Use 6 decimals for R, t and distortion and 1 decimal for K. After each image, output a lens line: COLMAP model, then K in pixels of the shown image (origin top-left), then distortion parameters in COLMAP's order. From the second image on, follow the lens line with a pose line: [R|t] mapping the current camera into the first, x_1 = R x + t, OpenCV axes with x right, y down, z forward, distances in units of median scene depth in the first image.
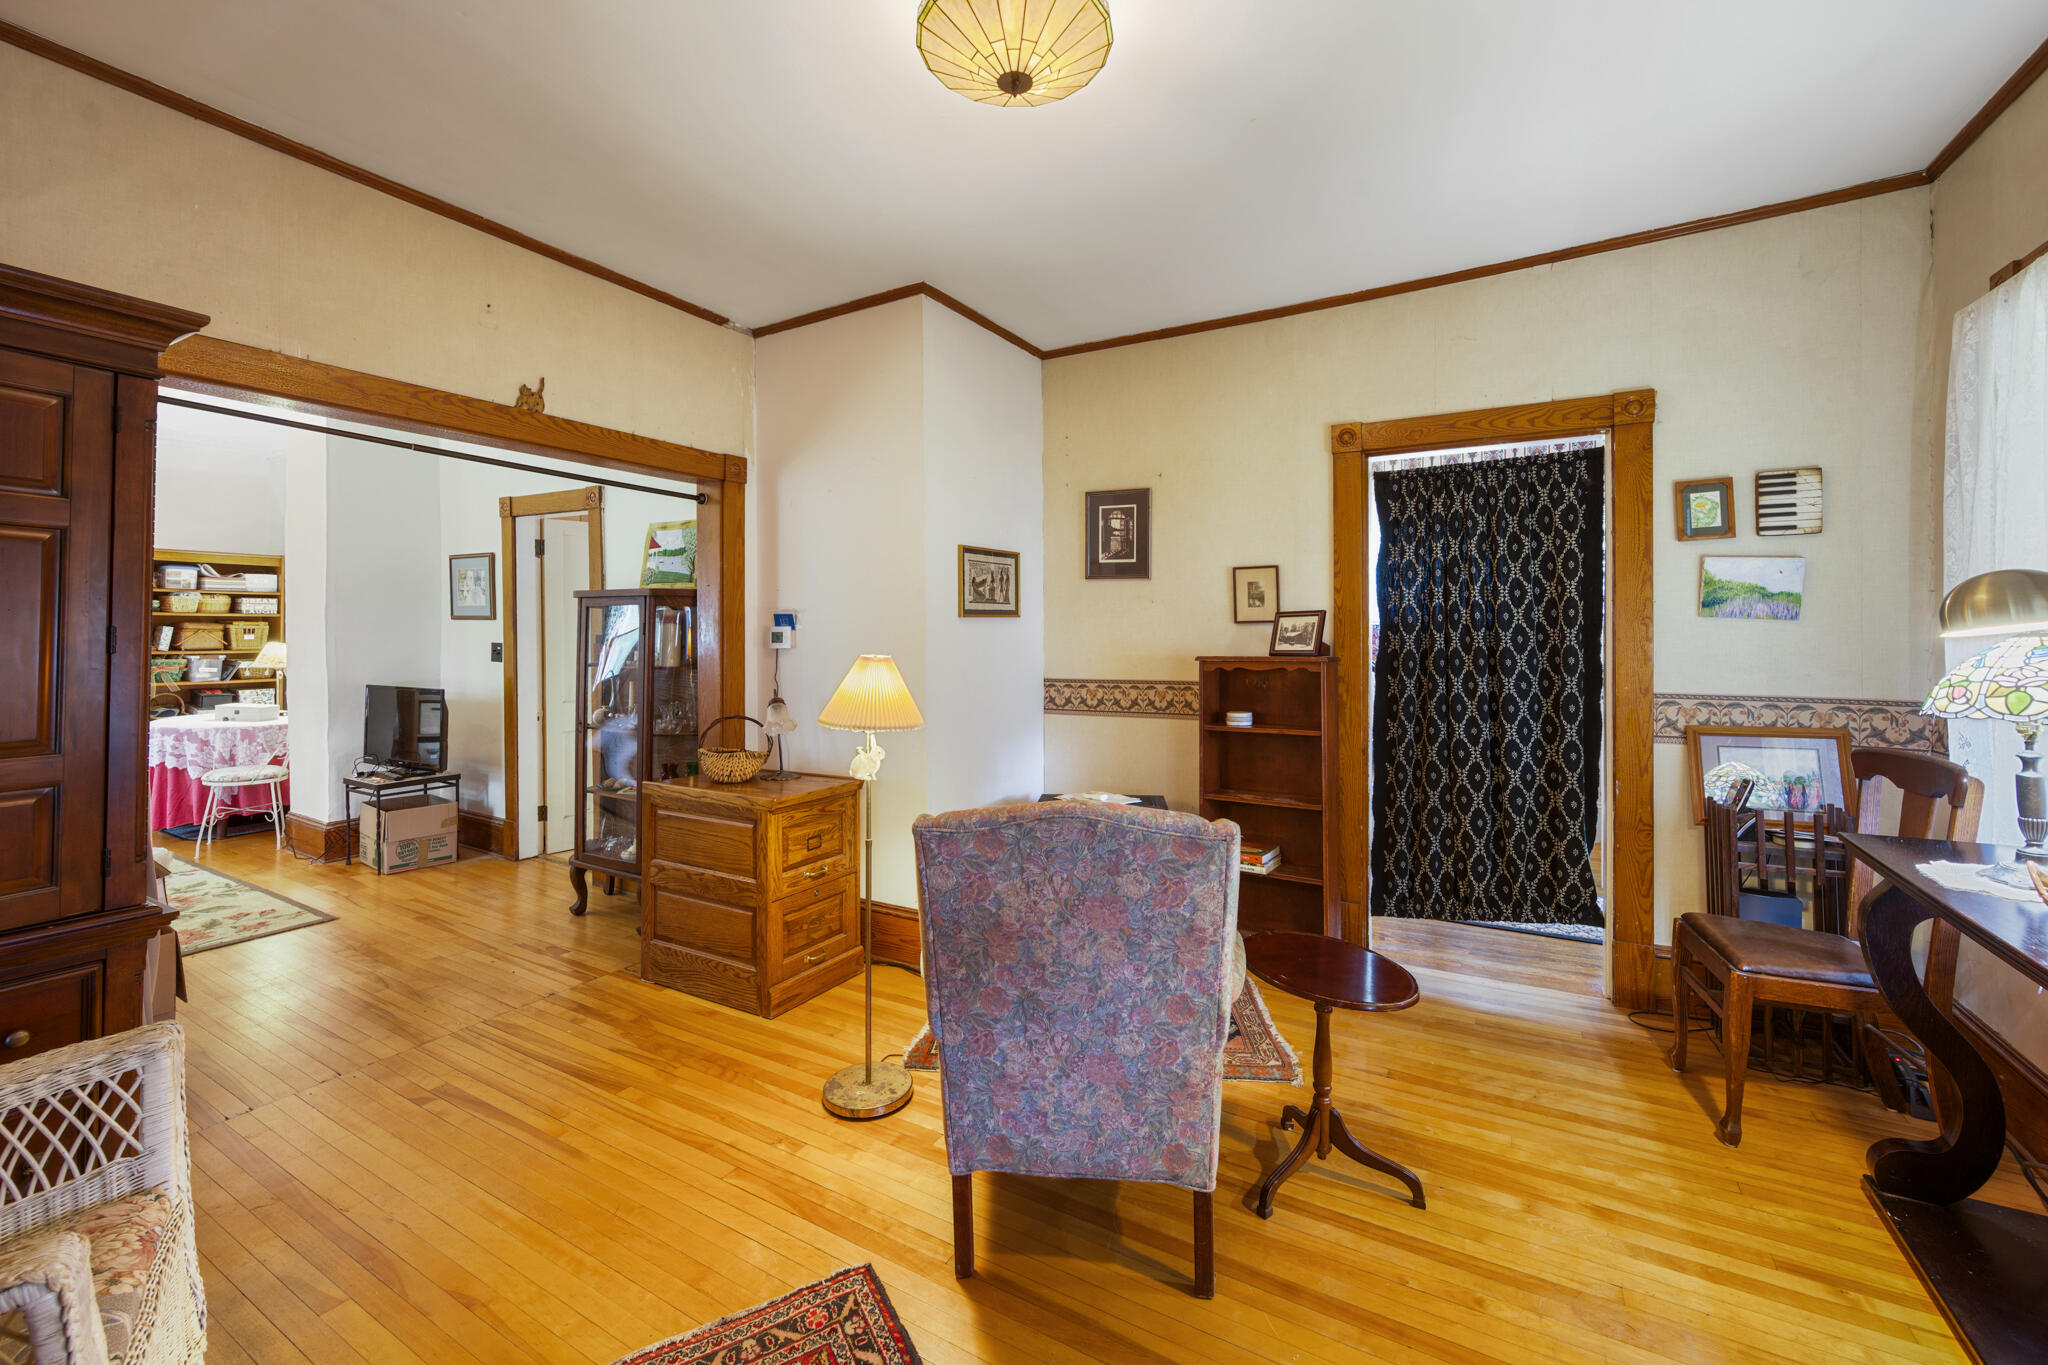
lens RADIAL K [[826.7, 0, 1016.0], [0, 826.7, 630.7], [0, 0, 1]] dist [-0.001817, 0.000714]
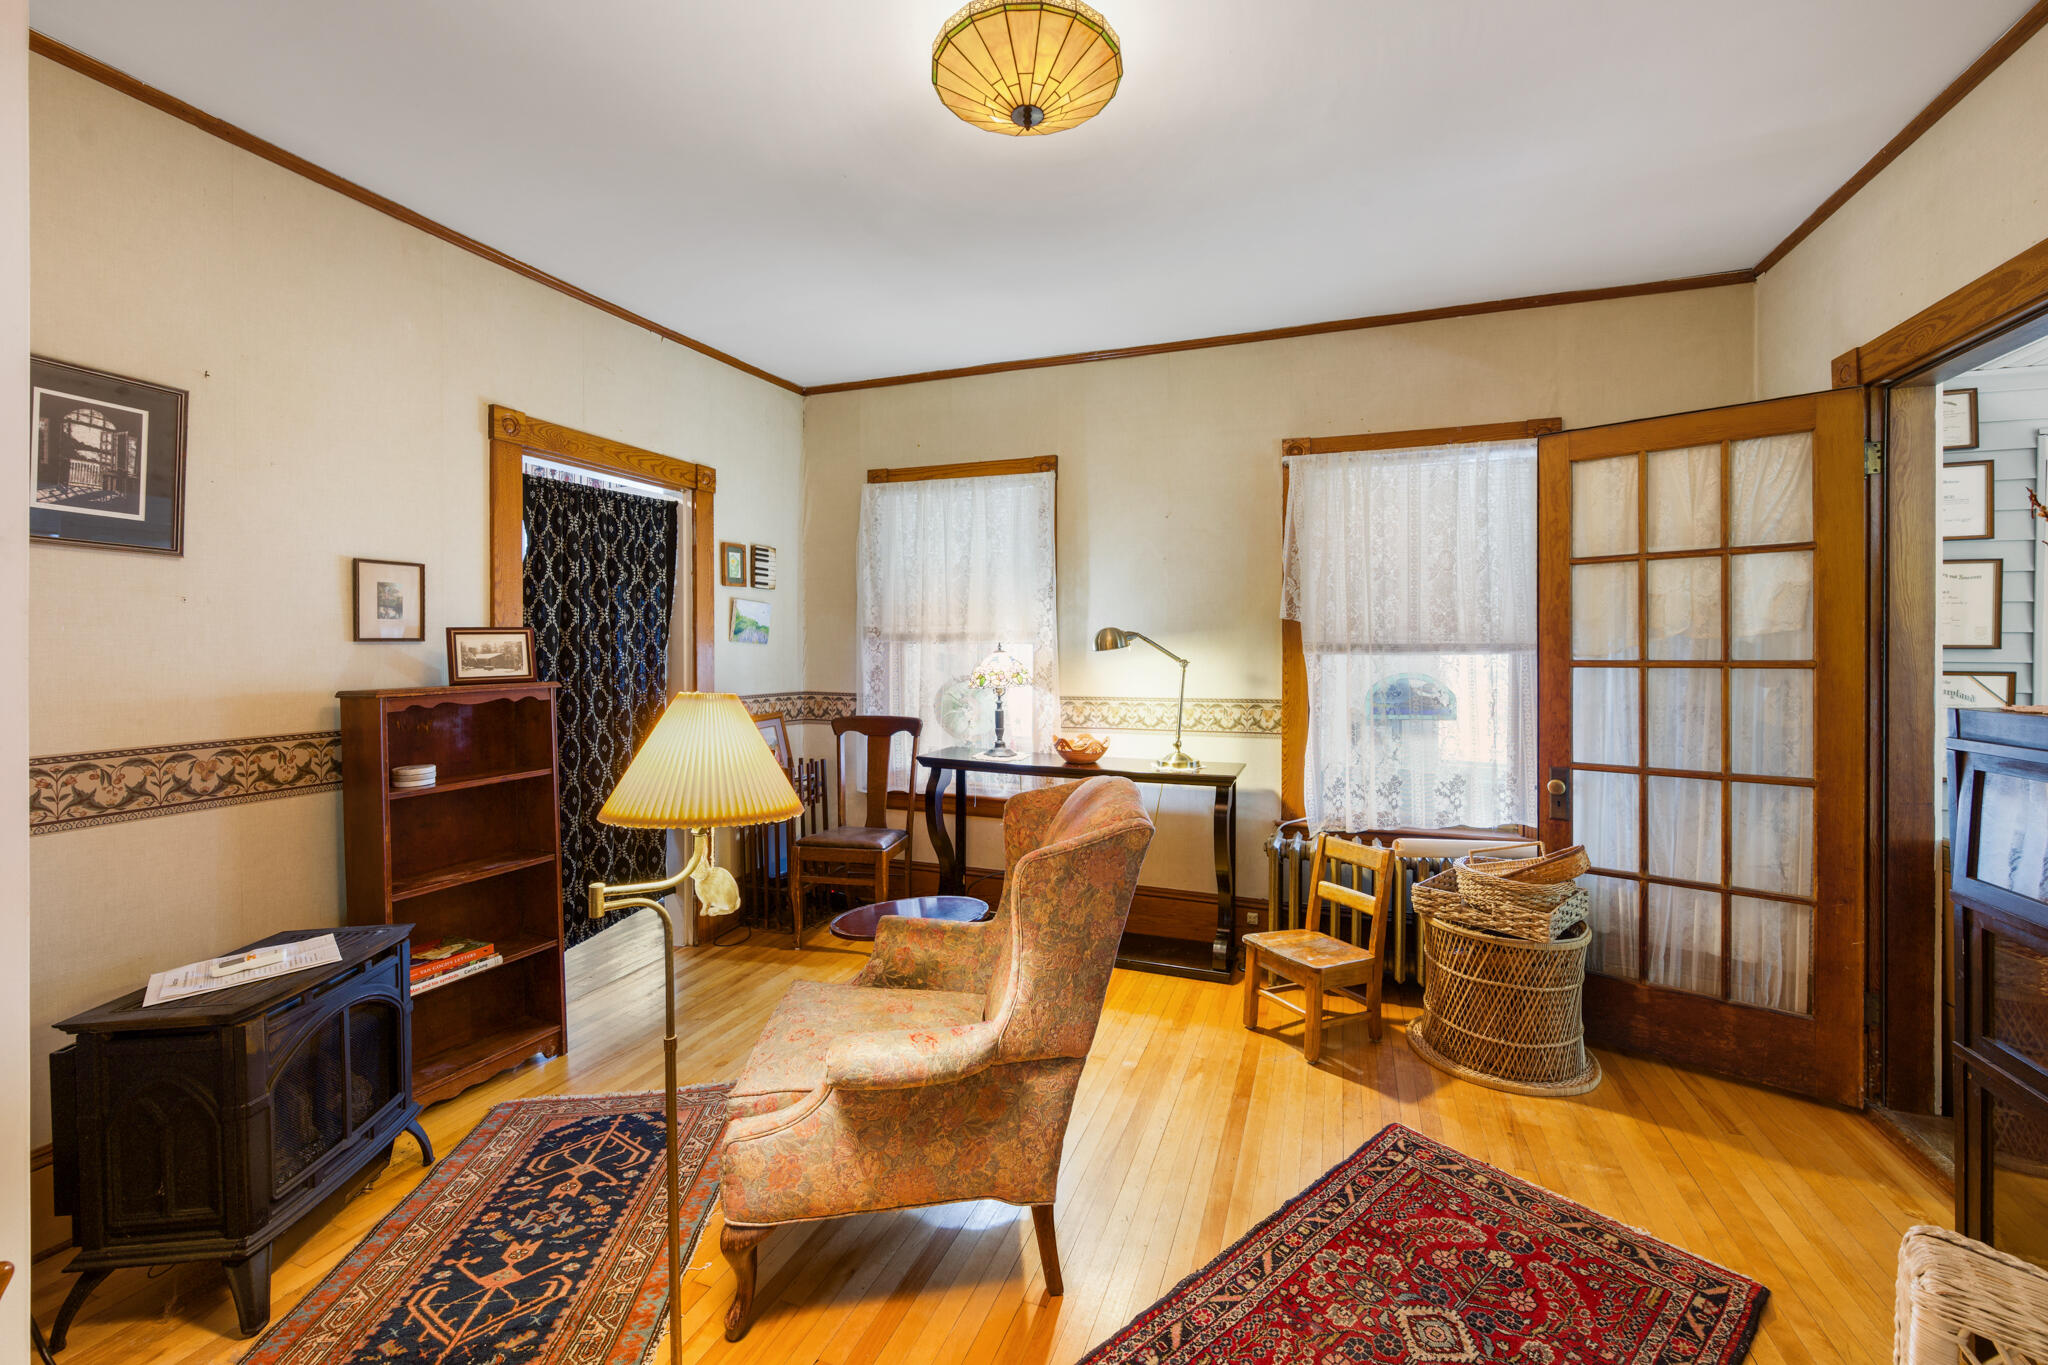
lens RADIAL K [[826.7, 0, 1044.9], [0, 826.7, 649.2], [0, 0, 1]] dist [-0.001817, 0.000714]
pose [[-0.179644, 0.003159, 0.983727, -0.465707], [0.005620, 0.999982, -0.002185, 0.001966], [-0.983716, 0.005136, -0.179659, 0.528775]]
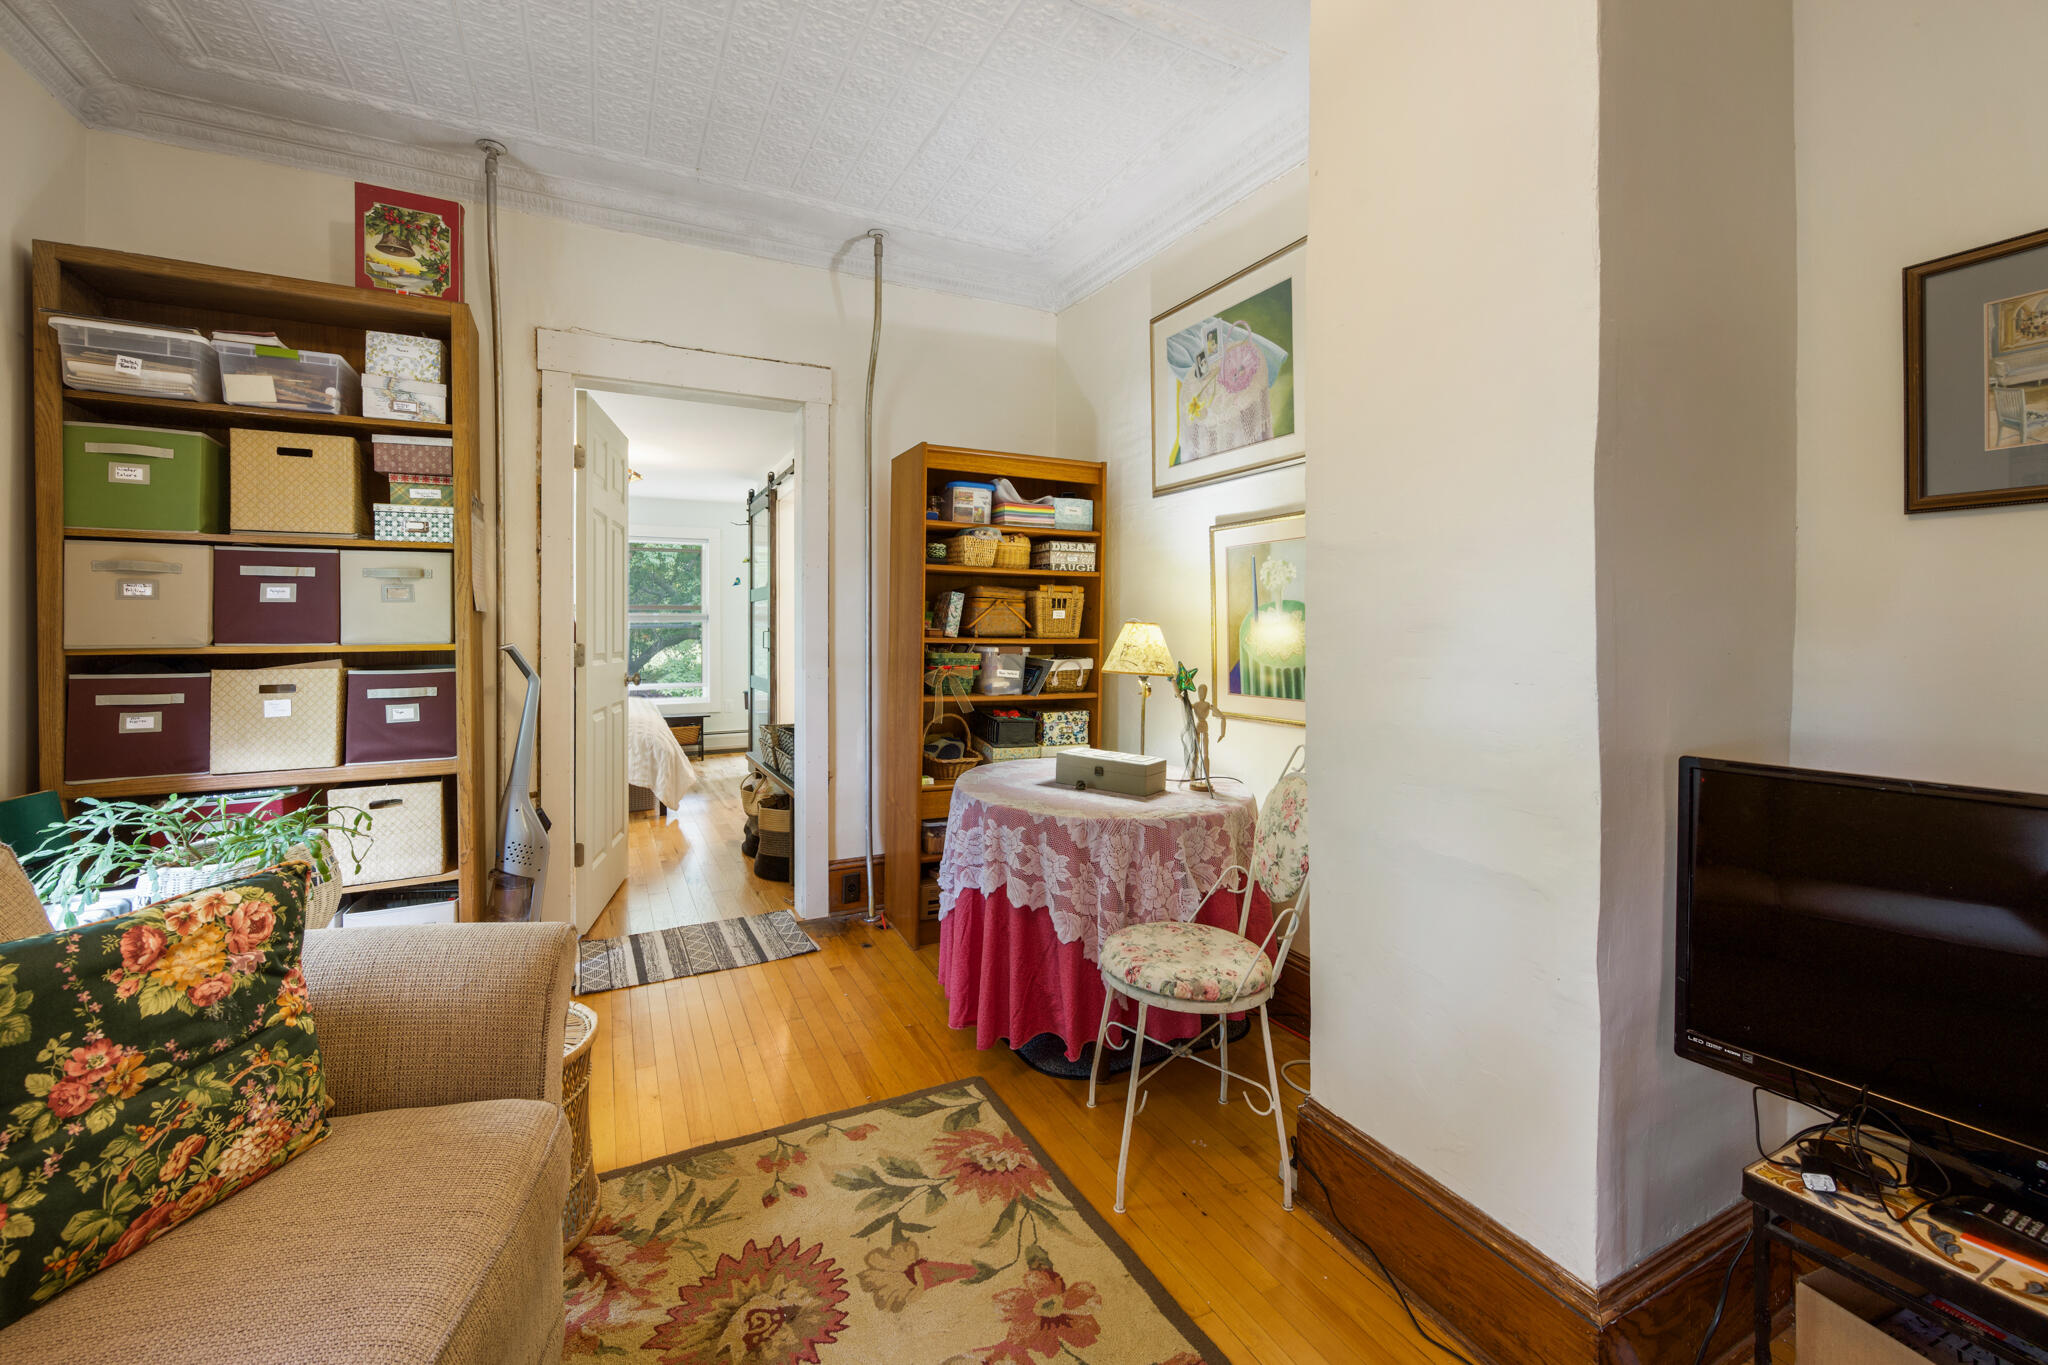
lens RADIAL K [[826.7, 0, 1008.3], [0, 826.7, 623.1], [0, 0, 1]] dist [-0.001817, 0.000714]
pose [[0.837158, -0.006312, -0.546924, -1.025617], [-0.003808, 0.999842, -0.017367, 0.035684], [0.546947, 0.016622, 0.837002, 0.824368]]
